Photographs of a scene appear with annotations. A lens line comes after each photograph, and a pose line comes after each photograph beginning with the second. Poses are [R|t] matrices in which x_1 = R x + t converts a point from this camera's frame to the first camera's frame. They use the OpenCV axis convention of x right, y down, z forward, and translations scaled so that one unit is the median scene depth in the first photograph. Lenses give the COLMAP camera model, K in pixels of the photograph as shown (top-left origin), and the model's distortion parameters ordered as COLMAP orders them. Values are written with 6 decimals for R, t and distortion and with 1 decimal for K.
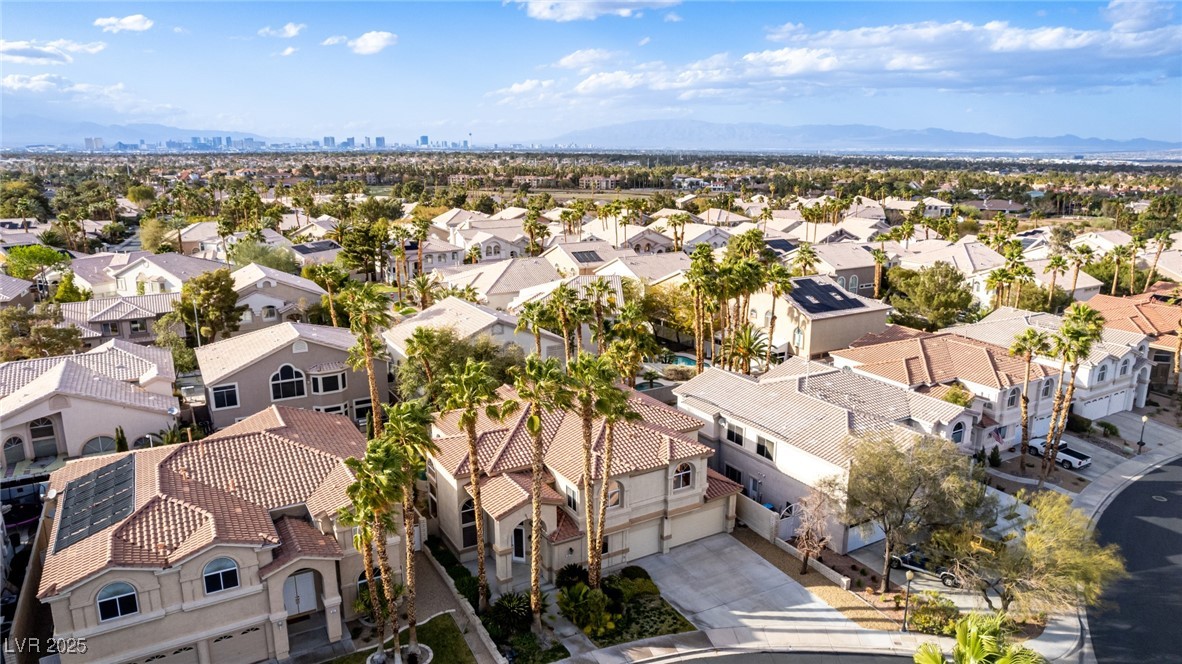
lens RADIAL K [[774.1, 0, 591.0], [0, 774.1, 332.0], [0, 0, 1]] dist [-0.071010, 0.053488]
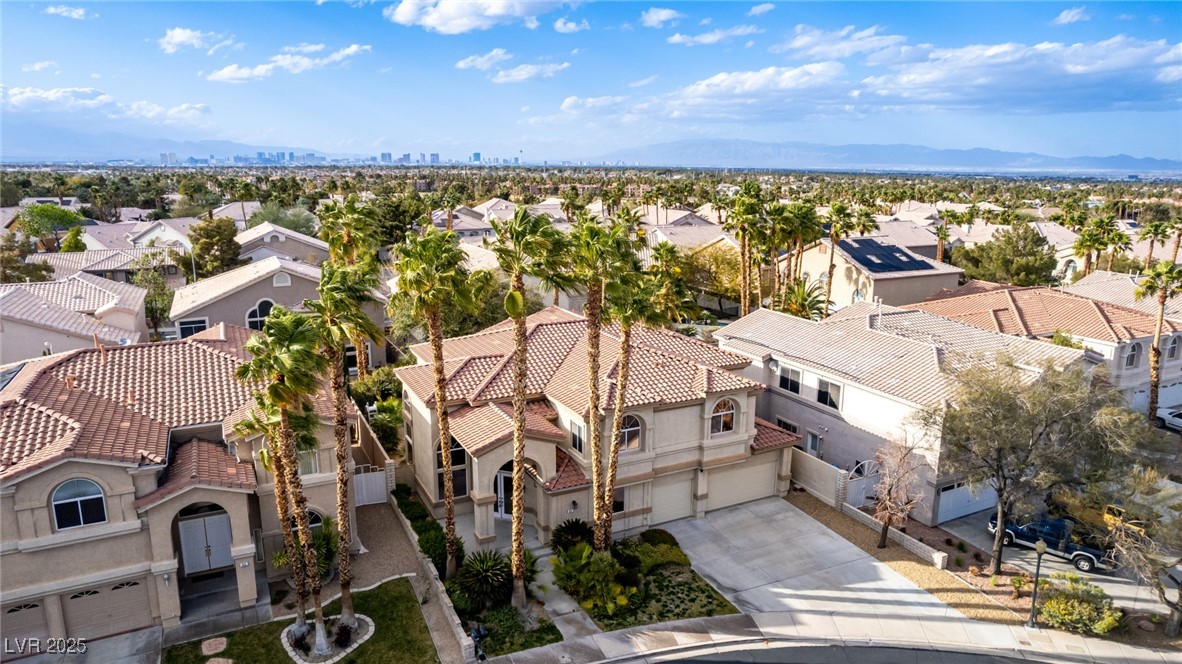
lens RADIAL K [[757.1, 0, 591.0], [0, 757.1, 332.0], [0, 0, 1]] dist [-0.077616, 0.069966]
pose [[0.998132, 0.018106, -0.058348, 0.028479], [-0.019109, 0.999678, -0.016684, 0.115526], [0.058027, 0.017768, 0.998157, 0.233468]]
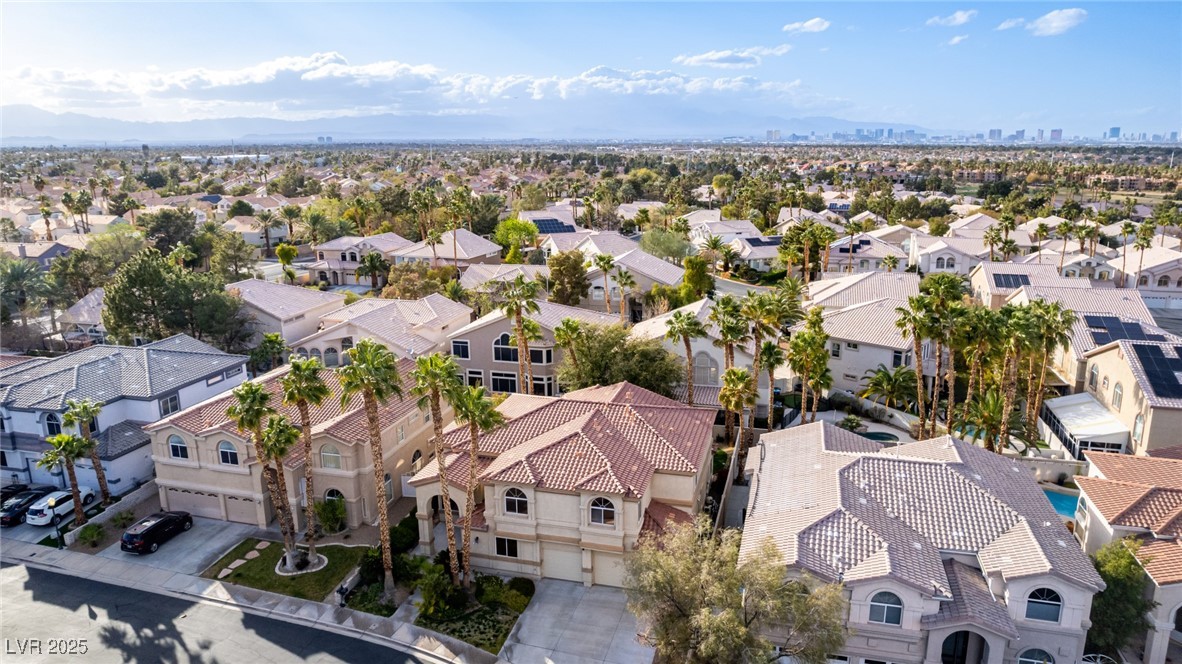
lens RADIAL K [[783.9, 0, 591.0], [0, 783.9, 332.0], [0, 0, 1]] dist [-0.075733, 0.062169]
pose [[0.700239, 0.163396, -0.694958, 0.716132], [-0.158592, 0.984735, 0.071730, -0.089437], [0.696070, 0.059987, 0.715463, 0.302493]]
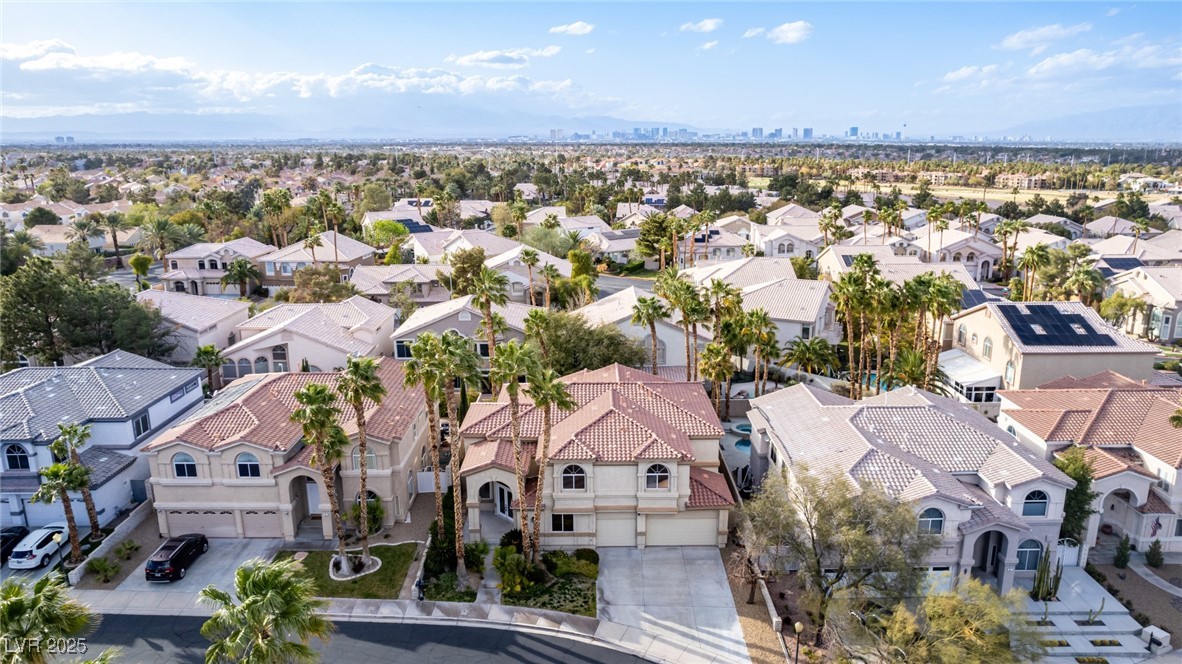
lens RADIAL K [[783.9, 0, 591.0], [0, 783.9, 332.0], [0, 0, 1]] dist [-0.075733, 0.062169]
pose [[0.864343, 0.115165, -0.489538, 0.516859], [-0.111231, 0.993097, 0.037235, -0.030632], [0.490447, 0.022268, 0.871187, 0.057029]]
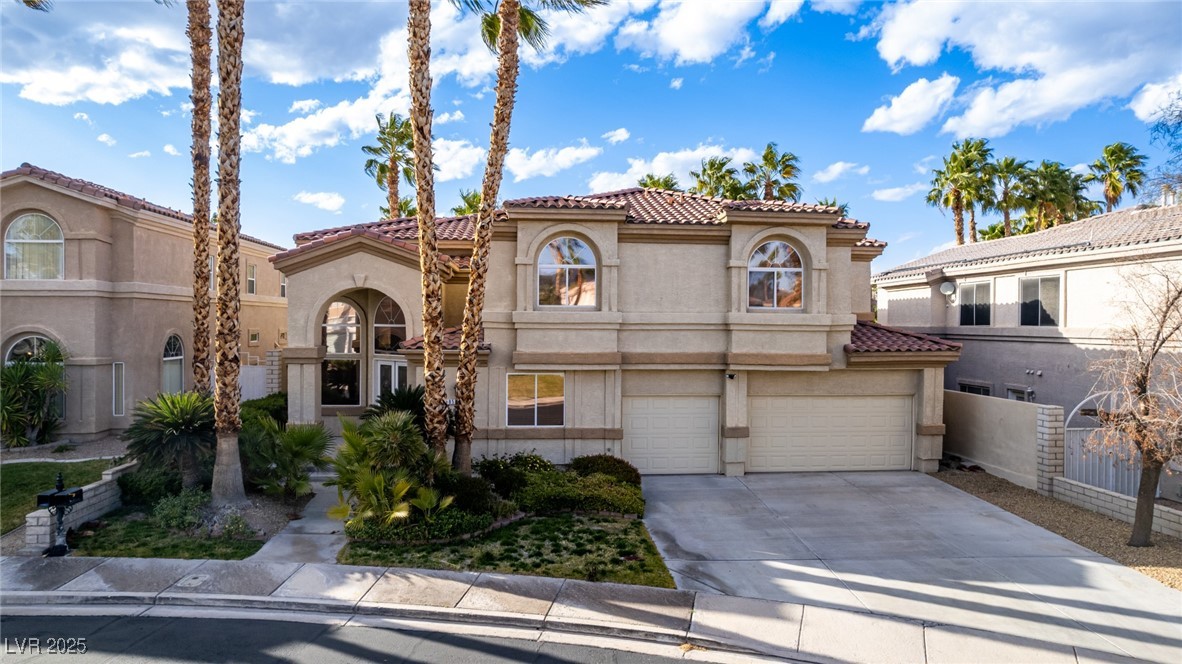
lens RADIAL K [[757.1, 0, 591.0], [0, 757.1, 332.0], [0, 0, 1]] dist [-0.077616, 0.069966]
pose [[0.905068, 0.011351, -0.425115, 0.196412], [-0.107730, 0.973156, -0.203374, 0.303070], [0.411395, 0.229865, 0.881996, 0.608141]]
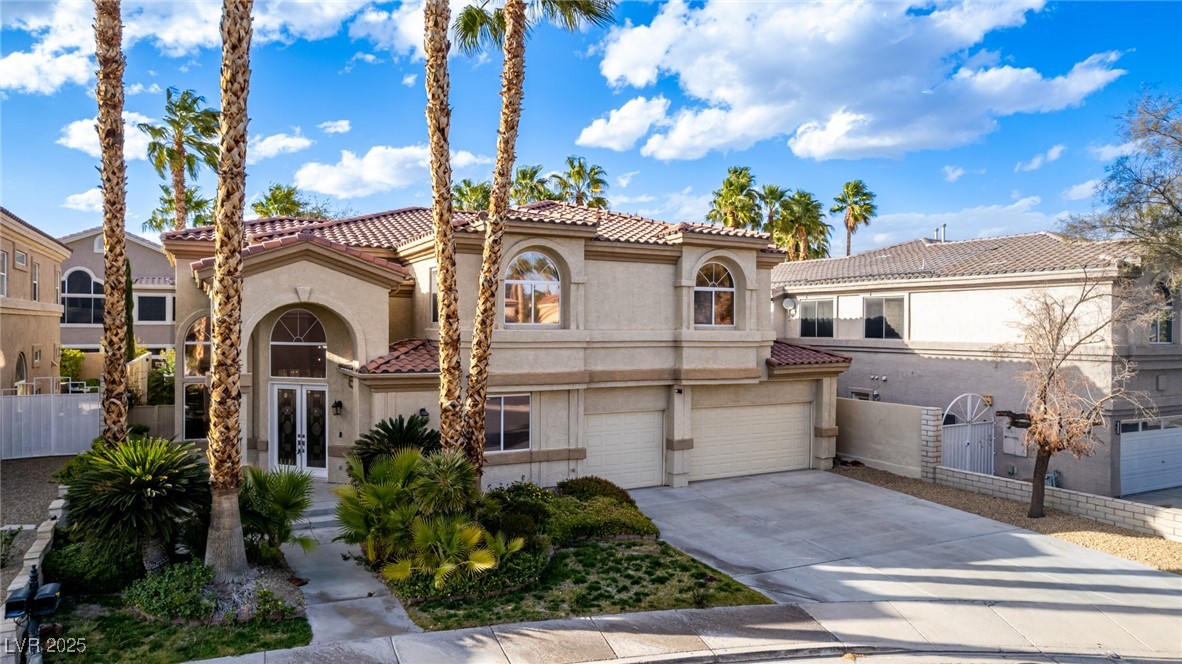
lens RADIAL K [[757.1, 0, 591.0], [0, 757.1, 332.0], [0, 0, 1]] dist [-0.077616, 0.069966]
pose [[0.998978, 0.007530, -0.044576, 0.066936], [-0.017554, 0.973276, -0.228966, 0.301189], [0.041660, 0.229514, 0.972413, 0.582634]]
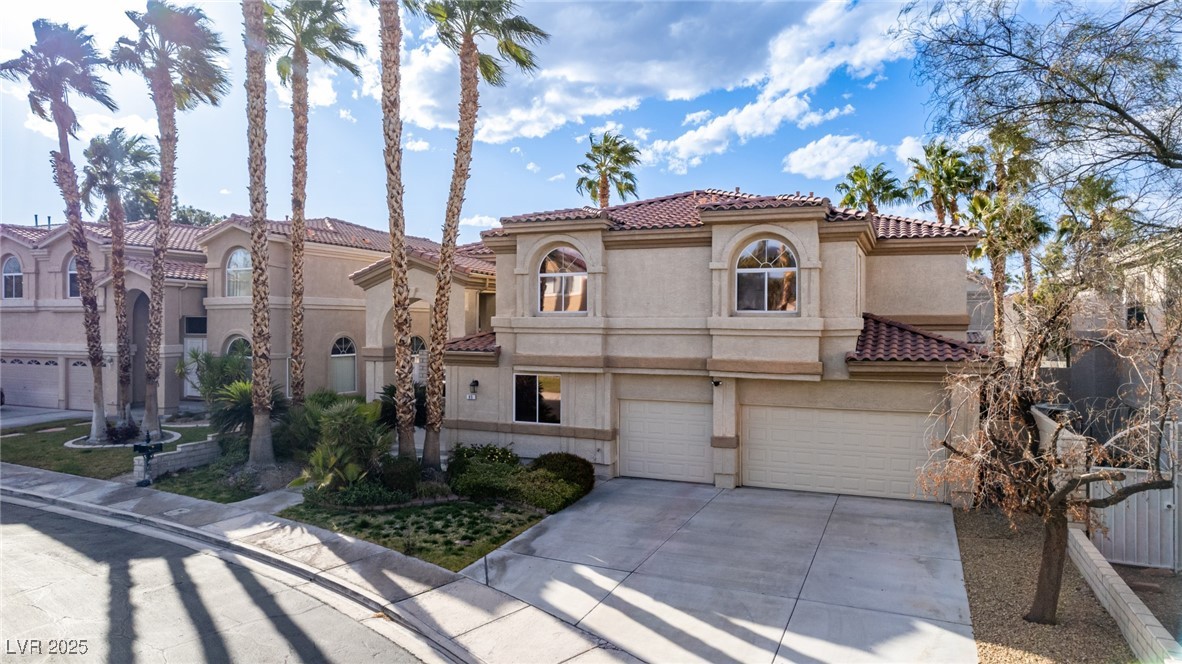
lens RADIAL K [[757.1, 0, 591.0], [0, 757.1, 332.0], [0, 0, 1]] dist [-0.077616, 0.069966]
pose [[0.594920, 0.011996, -0.803696, 0.359519], [-0.194786, 0.972236, -0.129675, 0.274128], [0.779826, 0.233695, 0.580739, 0.715584]]
